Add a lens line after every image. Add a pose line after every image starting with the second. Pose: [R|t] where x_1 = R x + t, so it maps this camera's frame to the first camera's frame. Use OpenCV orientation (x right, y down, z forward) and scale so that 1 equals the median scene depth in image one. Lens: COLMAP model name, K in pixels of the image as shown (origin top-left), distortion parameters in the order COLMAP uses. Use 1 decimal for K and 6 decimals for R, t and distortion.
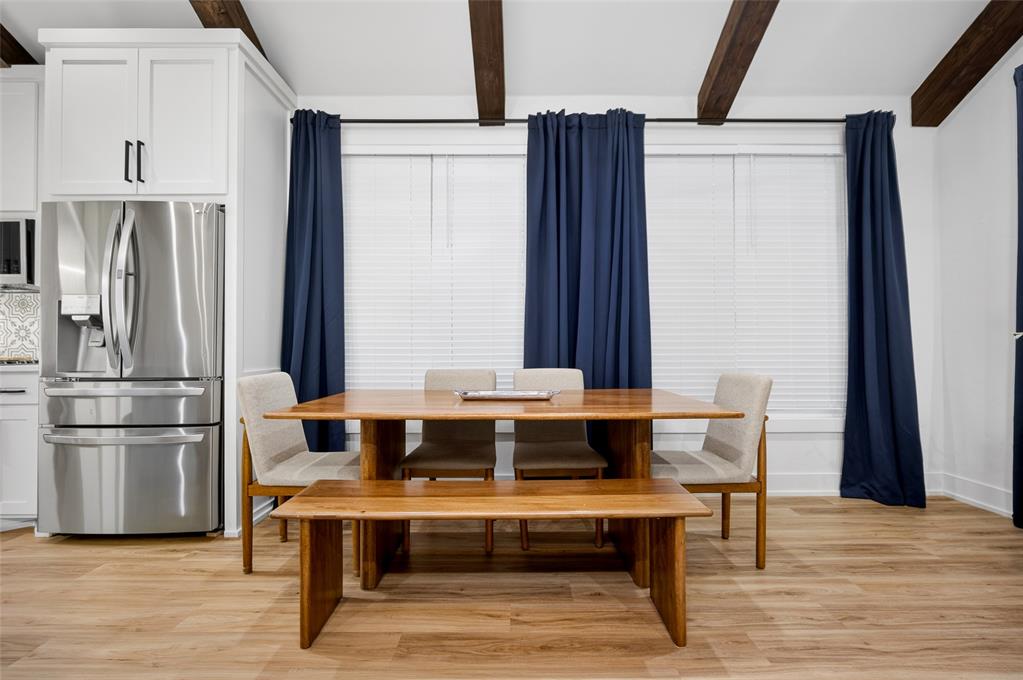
lens RADIAL K [[451.7, 0, 511.0], [0, 451.7, 346.9], [0, 0, 1]] dist [-0.009518, 0.000258]
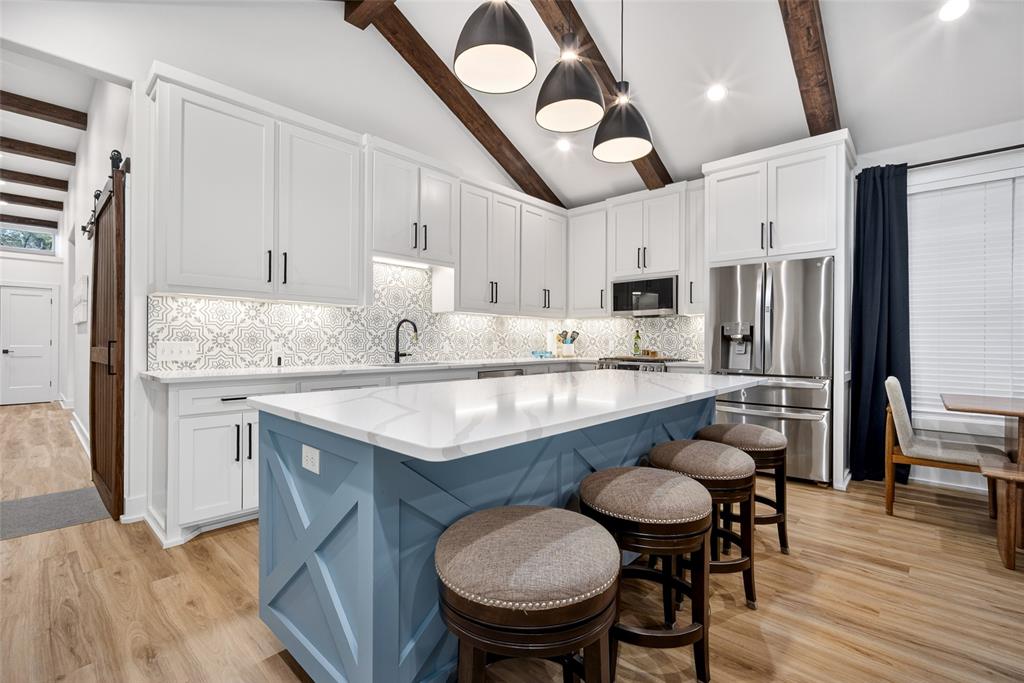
lens RADIAL K [[452.2, 0, 514.5], [0, 452.2, 344.4], [0, 0, 1]] dist [-0.009518, 0.000258]
pose [[0.733688, 0.015198, -0.679316, -0.376337], [-0.008135, 0.999875, 0.013584, -0.045583], [0.679438, -0.004440, 0.733720, -0.676526]]
